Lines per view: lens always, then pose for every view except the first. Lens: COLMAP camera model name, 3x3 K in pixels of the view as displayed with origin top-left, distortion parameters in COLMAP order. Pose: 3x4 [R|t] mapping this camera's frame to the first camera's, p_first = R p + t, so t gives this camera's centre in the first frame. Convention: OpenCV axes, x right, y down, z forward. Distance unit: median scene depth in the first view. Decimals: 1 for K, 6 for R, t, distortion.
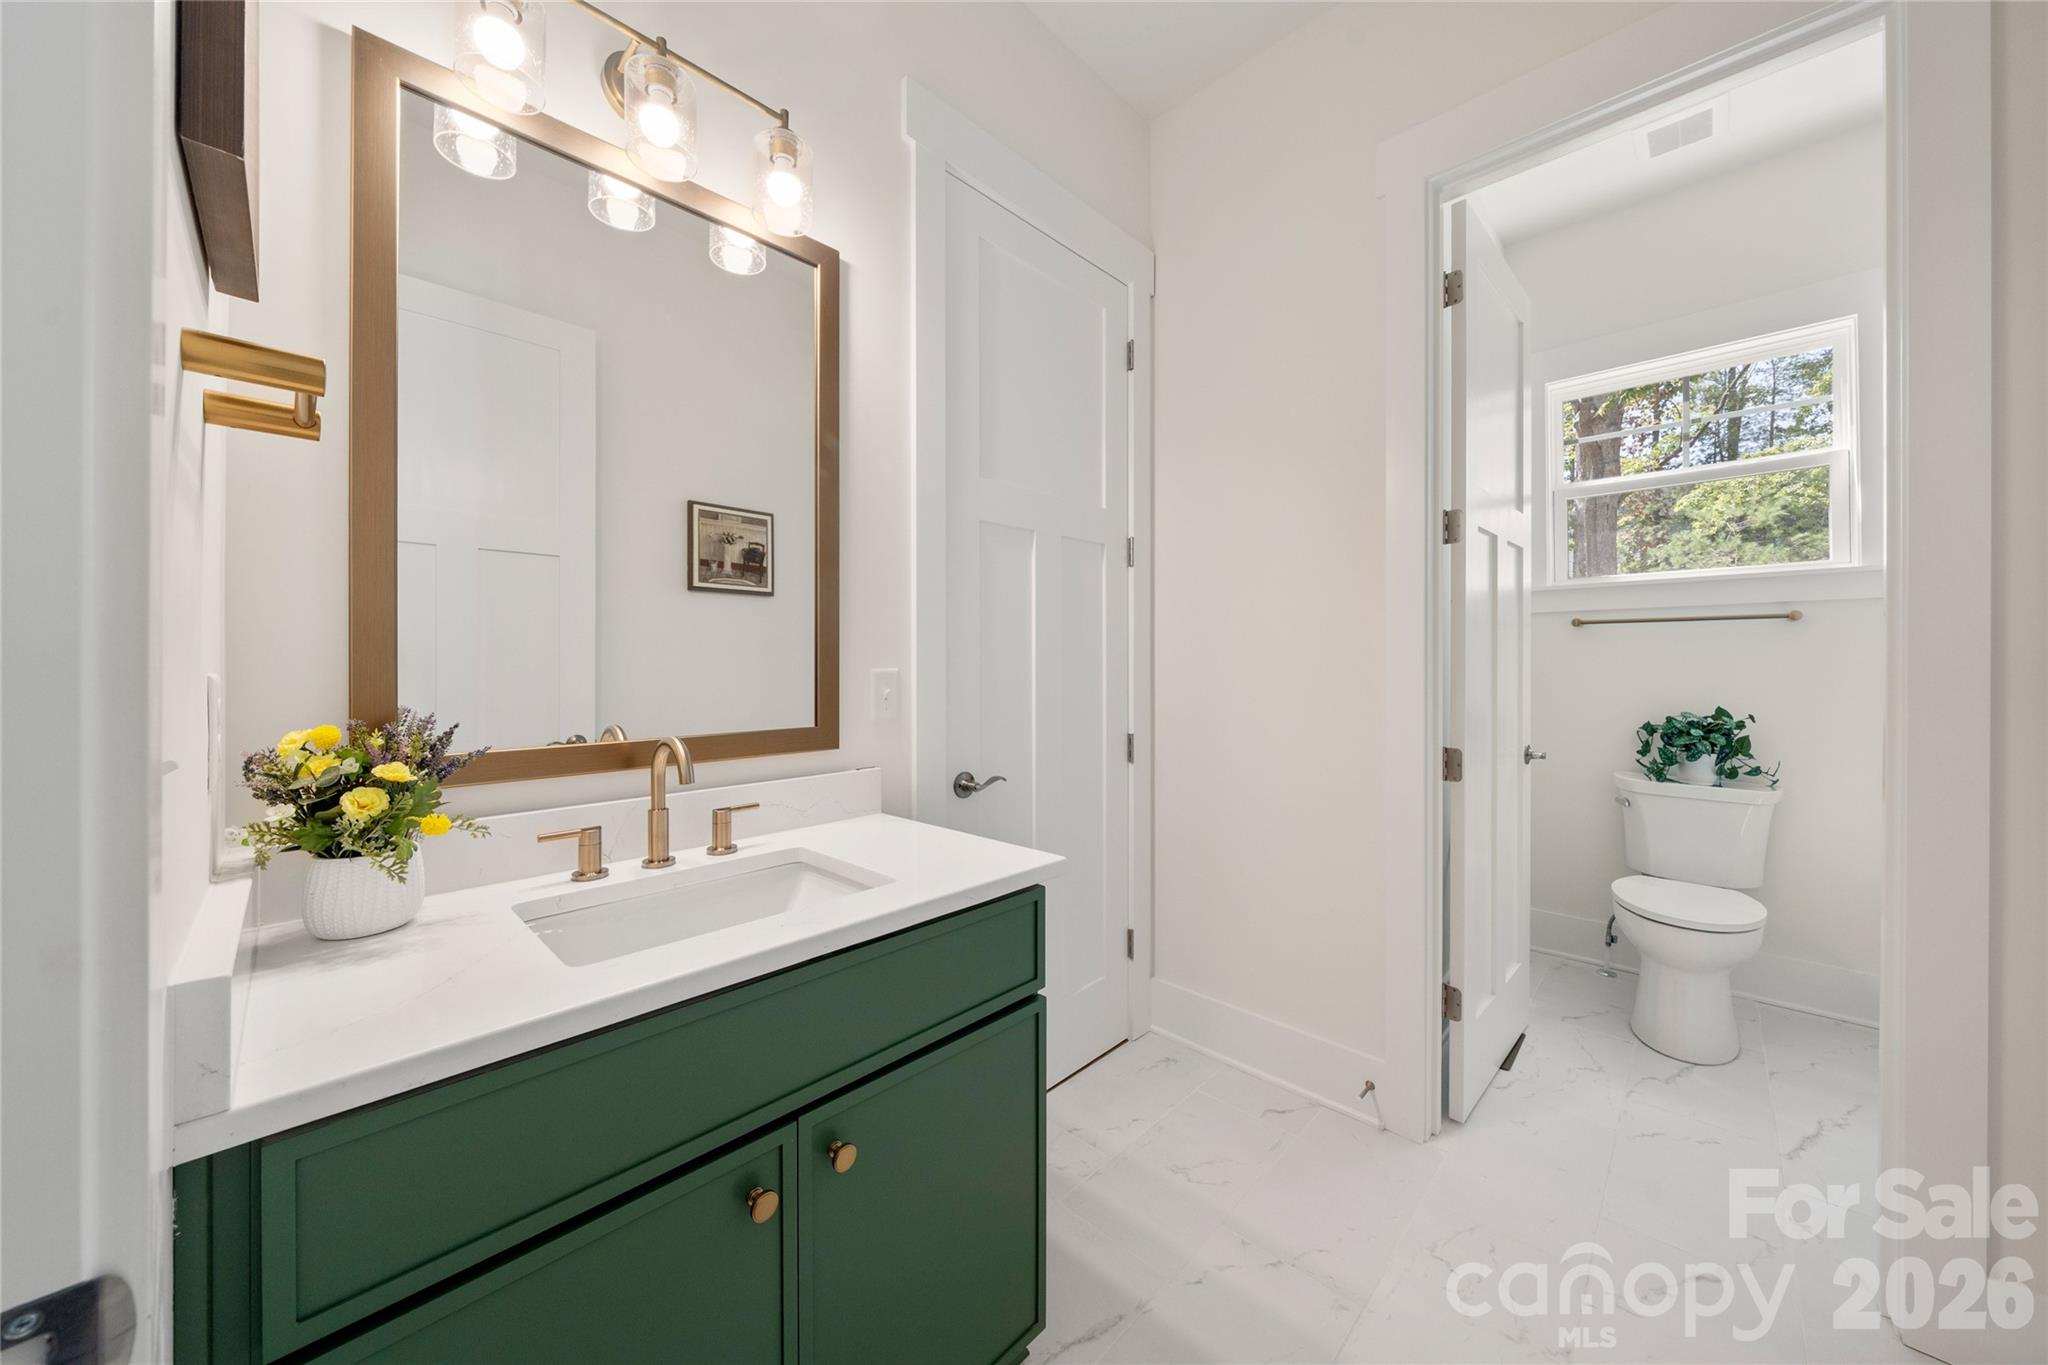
lens RADIAL K [[706.9, 0, 1032.4], [0, 706.9, 667.2], [0, 0, 1]] dist [-0.005466, 0.000245]
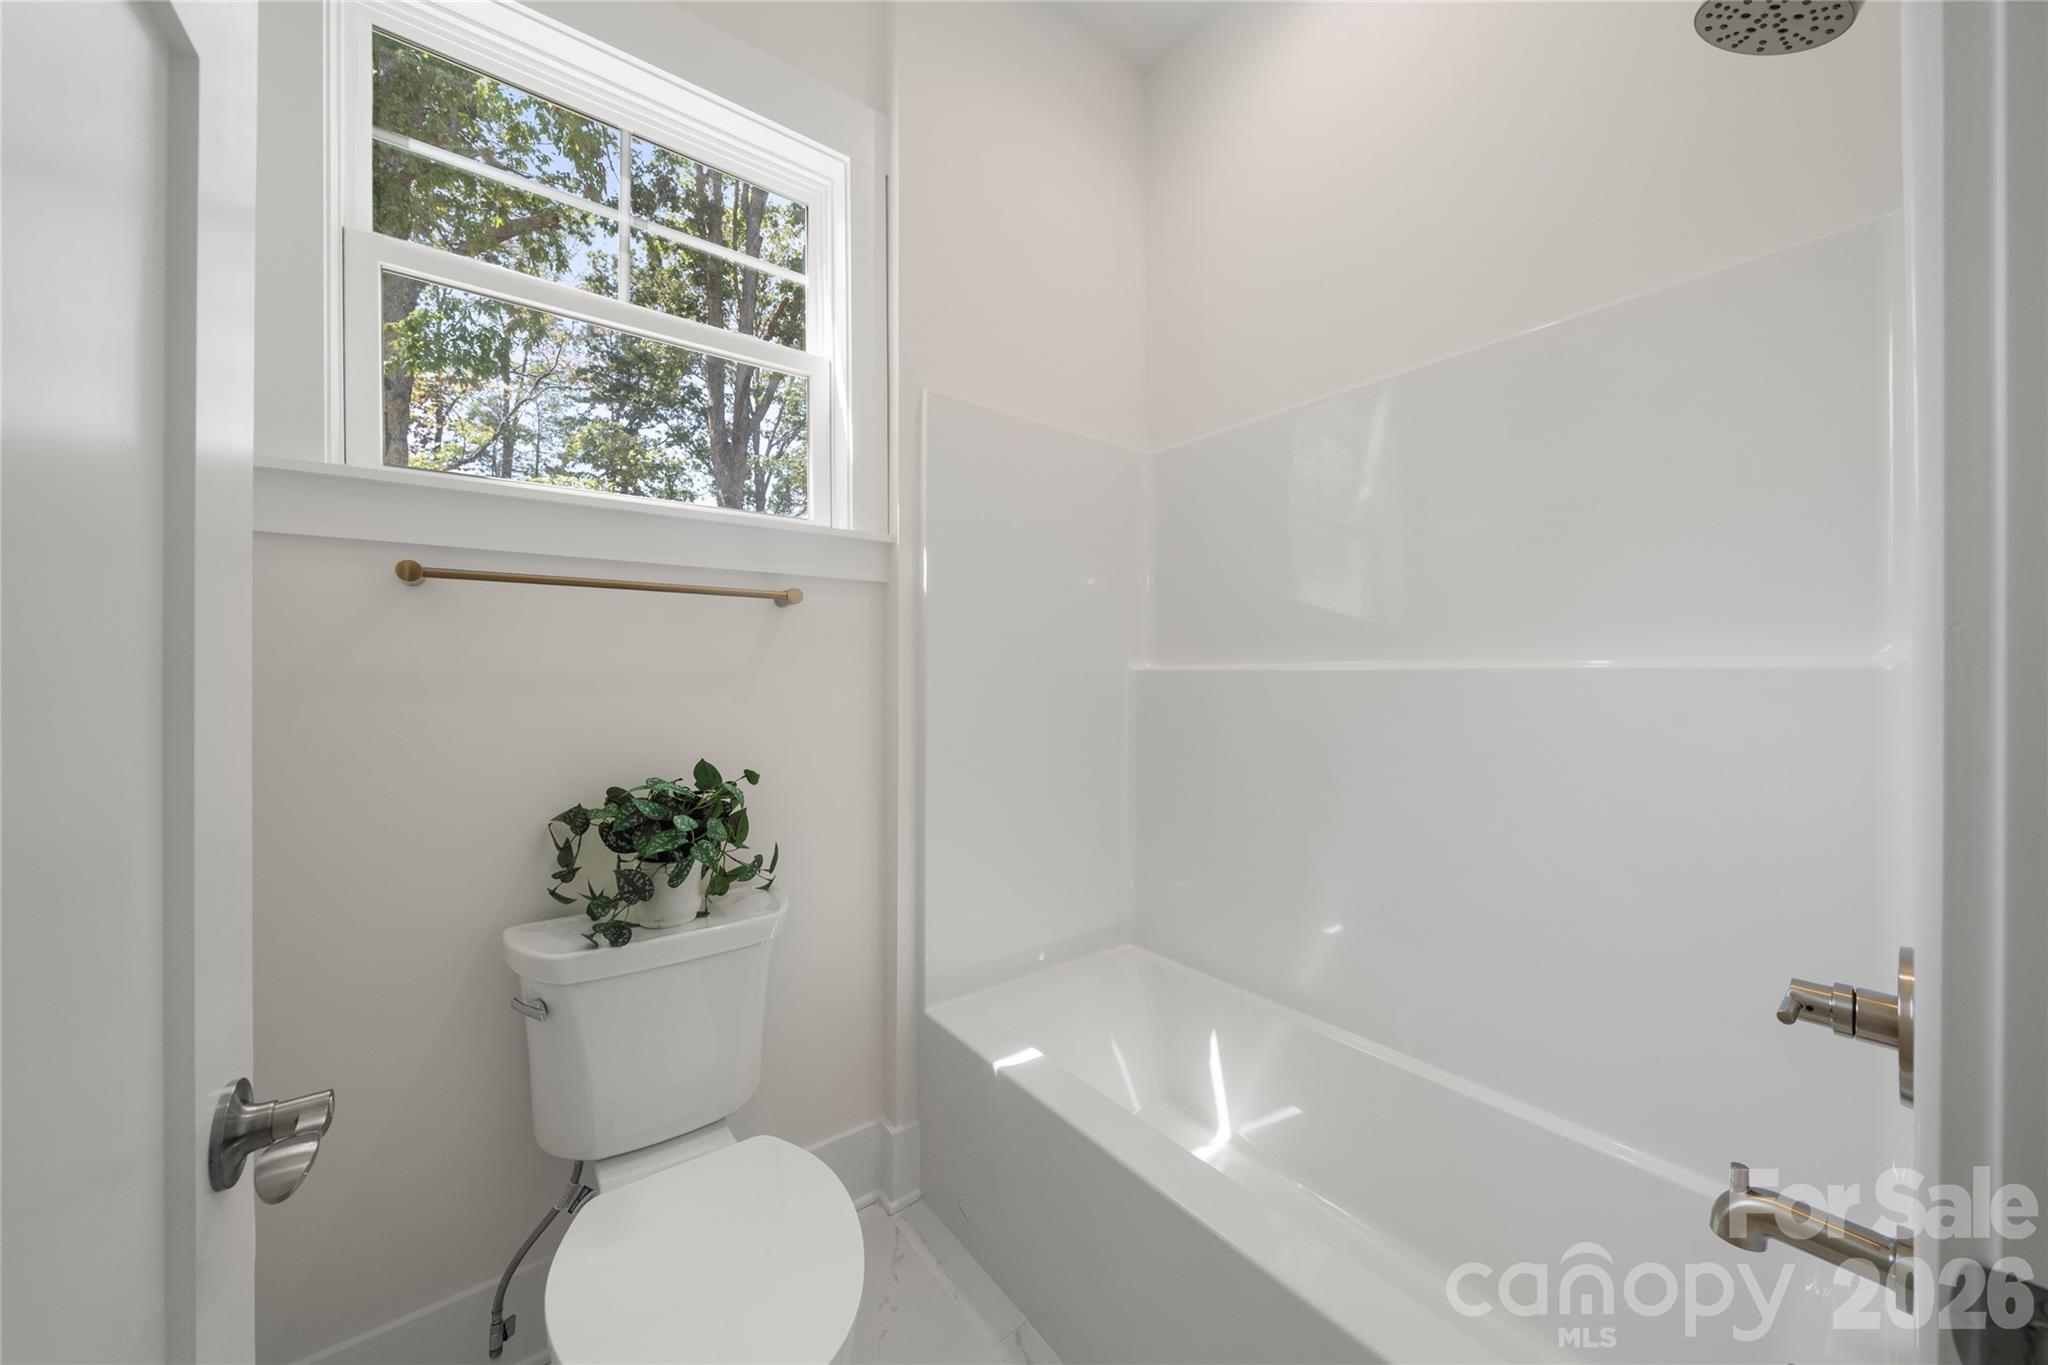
lens RADIAL K [[706.9, 0, 1032.8], [0, 706.9, 675.4], [0, 0, 1]] dist [-0.005466, 0.000245]
pose [[0.141197, -0.002556, 0.989978, 0.462264], [0.004460, 0.999988, 0.001945, -0.005926], [-0.989971, 0.004141, 0.141207, 0.638555]]
